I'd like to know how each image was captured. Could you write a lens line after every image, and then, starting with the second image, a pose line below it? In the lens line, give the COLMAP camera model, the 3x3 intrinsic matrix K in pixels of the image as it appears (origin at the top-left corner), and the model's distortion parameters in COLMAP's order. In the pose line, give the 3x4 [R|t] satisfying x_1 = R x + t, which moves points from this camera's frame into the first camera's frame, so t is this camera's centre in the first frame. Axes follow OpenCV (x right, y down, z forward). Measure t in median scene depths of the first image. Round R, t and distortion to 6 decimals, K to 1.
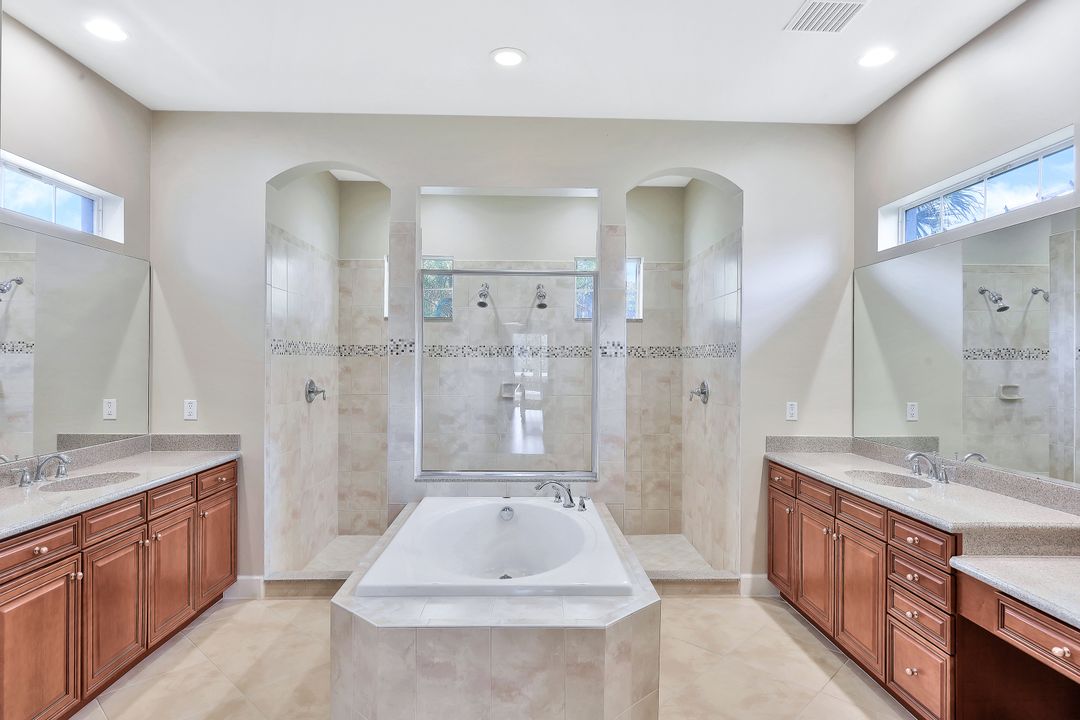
lens RADIAL K [[597.9, 0, 541.6], [0, 597.9, 359.3], [0, 0, 1]] dist [0.011130, -0.000056]
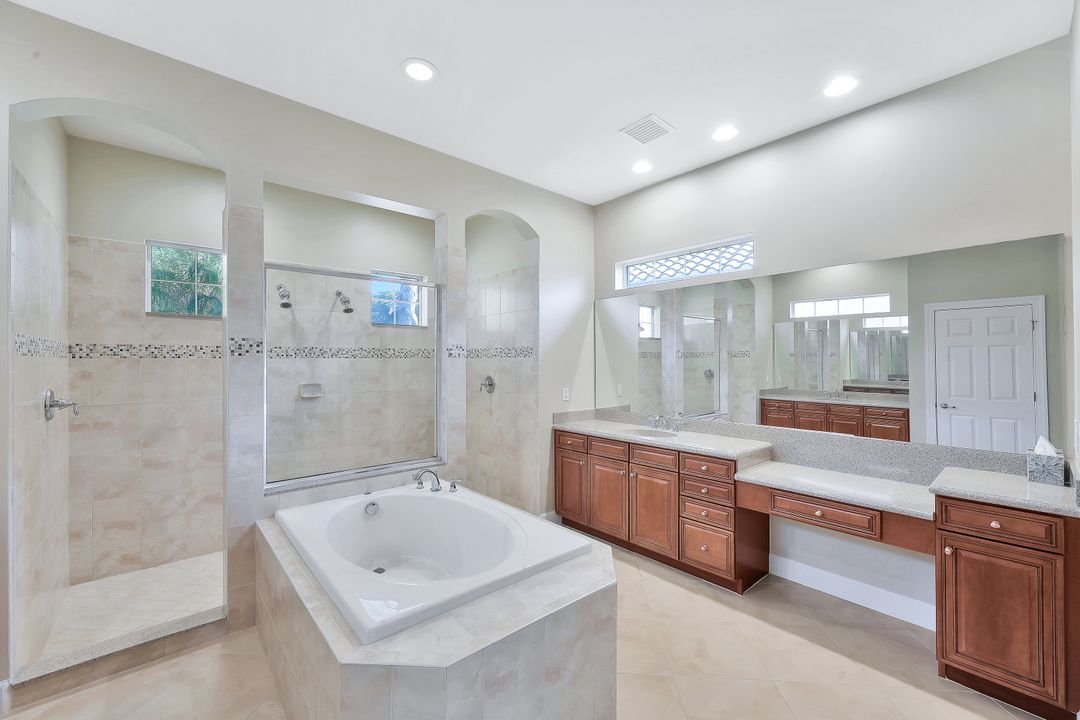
lens RADIAL K [[436.0, 0, 538.9], [0, 436.0, 359.4], [0, 0, 1]] dist [0.008963, -0.000621]
pose [[0.777795, -0.006446, 0.628485, -0.298044], [0.006644, 0.999976, 0.002033, -0.000803], [-0.628483, 0.002594, 0.777819, 0.220350]]
